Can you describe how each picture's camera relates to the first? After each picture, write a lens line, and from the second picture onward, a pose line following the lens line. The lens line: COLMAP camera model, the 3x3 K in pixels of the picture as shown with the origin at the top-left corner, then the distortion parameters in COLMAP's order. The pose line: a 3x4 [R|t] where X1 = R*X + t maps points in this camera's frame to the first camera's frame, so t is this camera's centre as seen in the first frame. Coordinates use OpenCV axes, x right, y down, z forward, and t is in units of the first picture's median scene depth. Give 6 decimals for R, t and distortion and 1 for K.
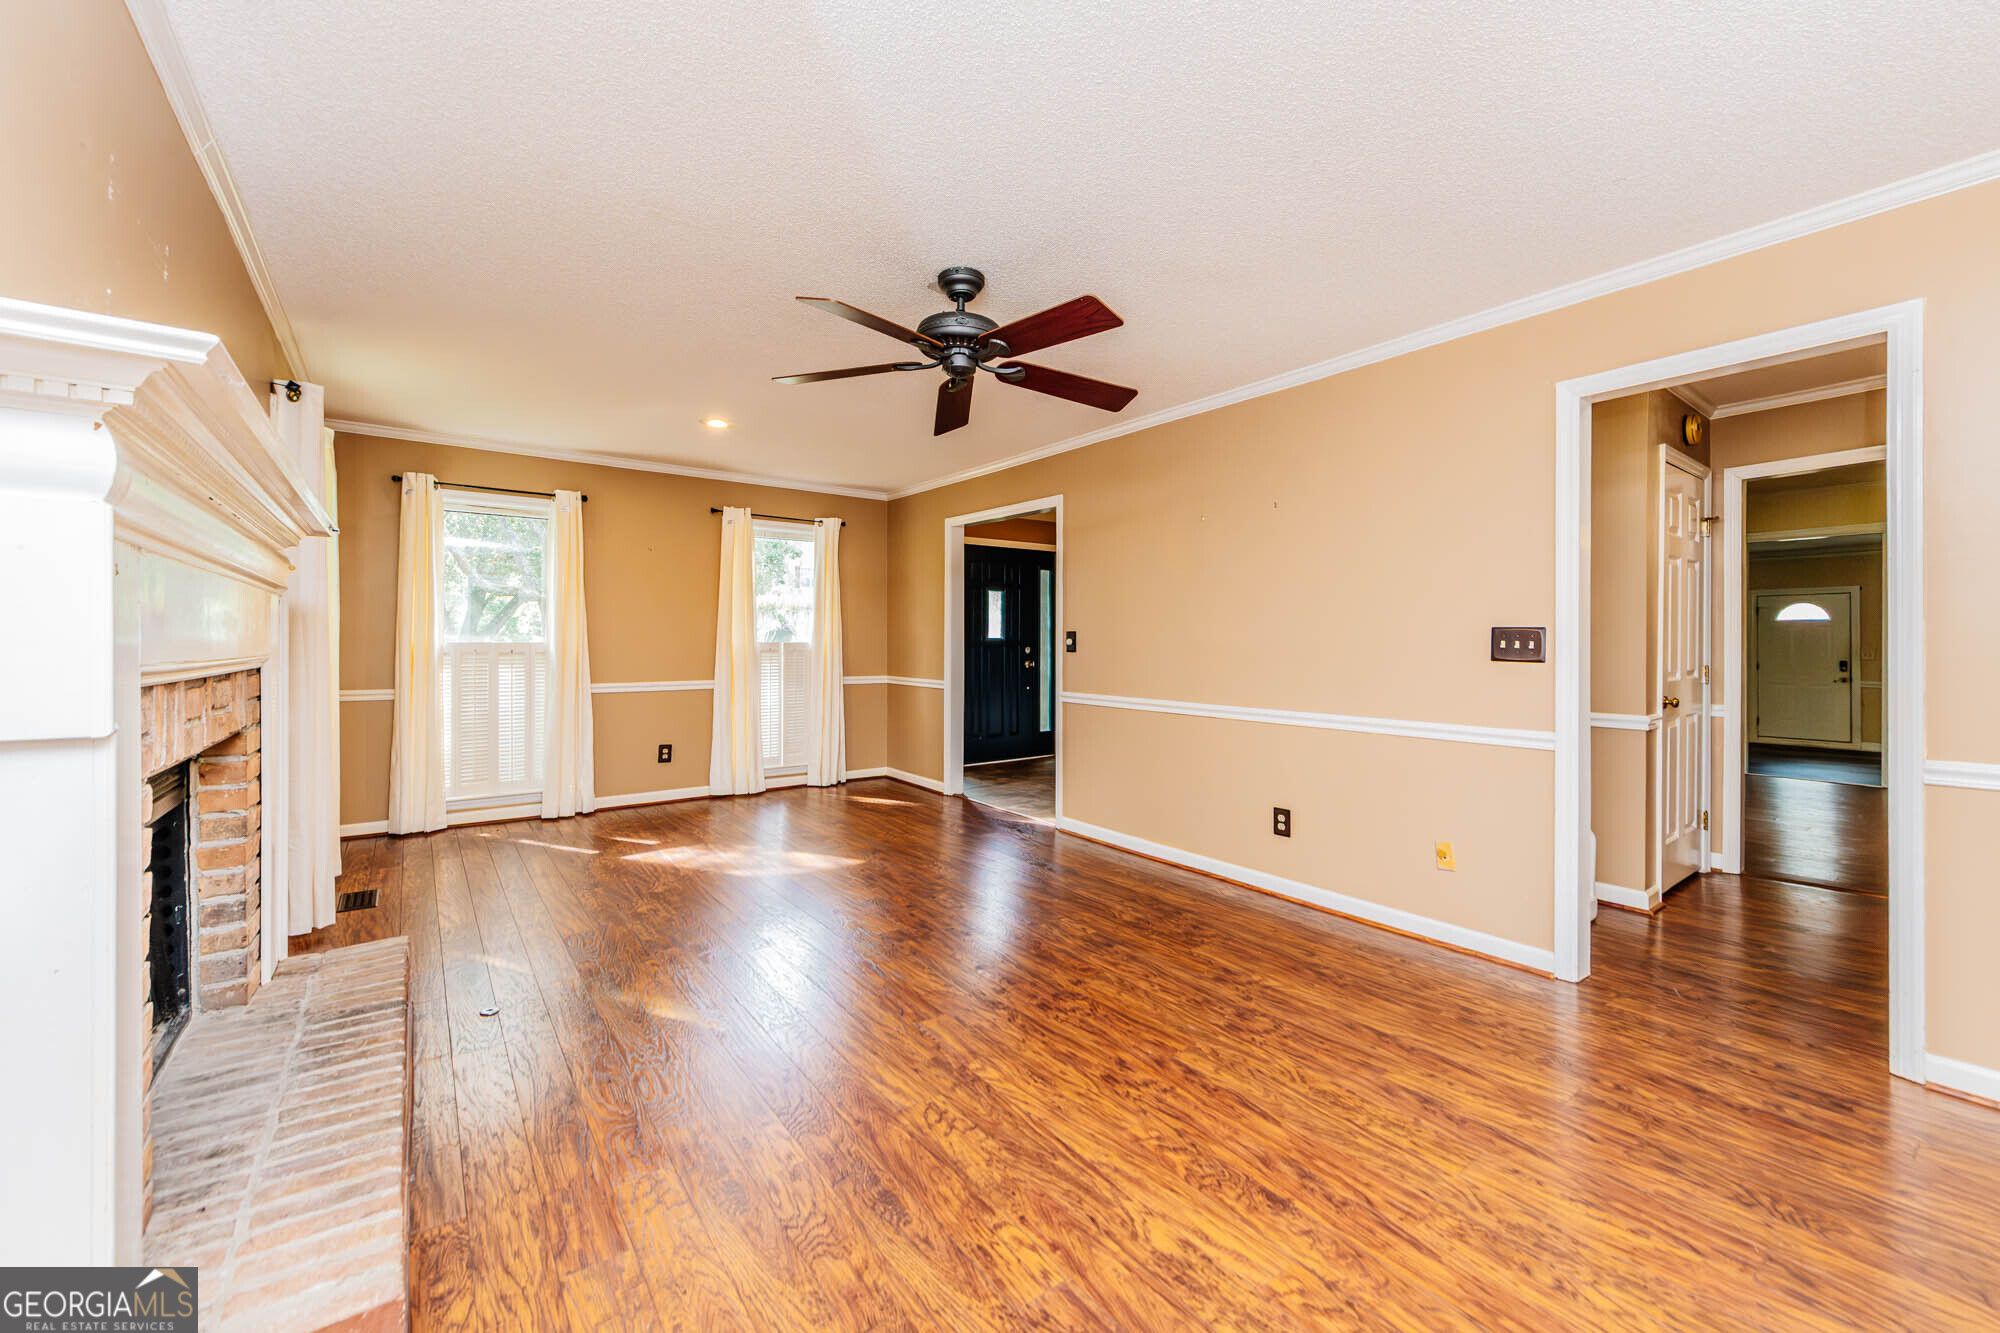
lens RADIAL K [[793.0, 0, 991.6], [0, 793.0, 638.7], [0, 0, 1]] dist [0.013173, -0.000193]
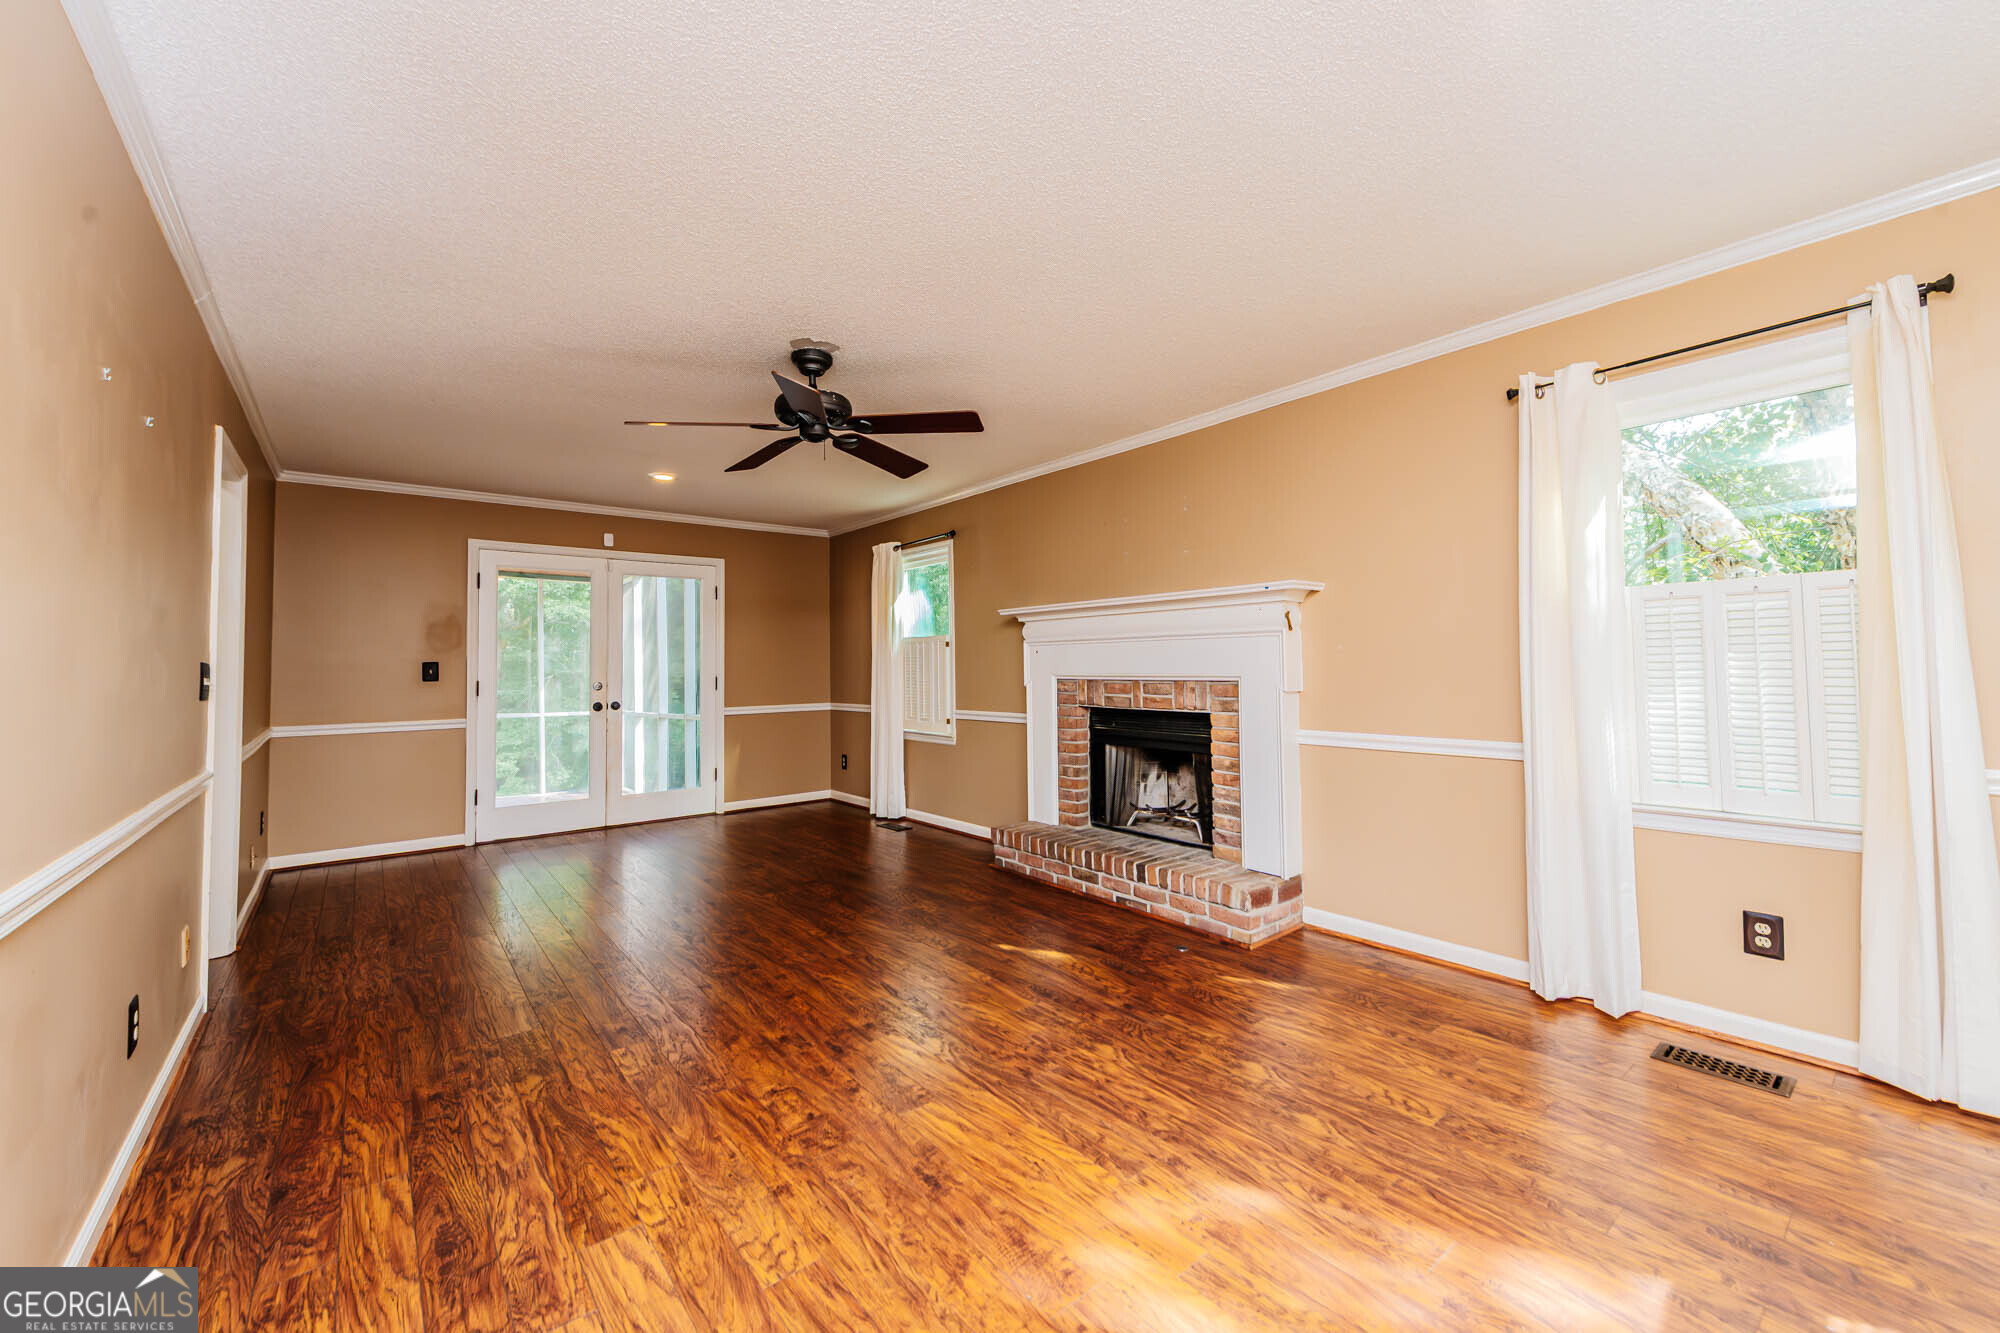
lens RADIAL K [[793.0, 0, 991.6], [0, 793.0, 638.7], [0, 0, 1]] dist [0.013173, -0.000193]
pose [[-0.999237, 0.010448, -0.037628, -0.216947], [0.011803, 0.999283, -0.035980, 0.001513], [0.037225, -0.036397, -0.998644, 1.854491]]
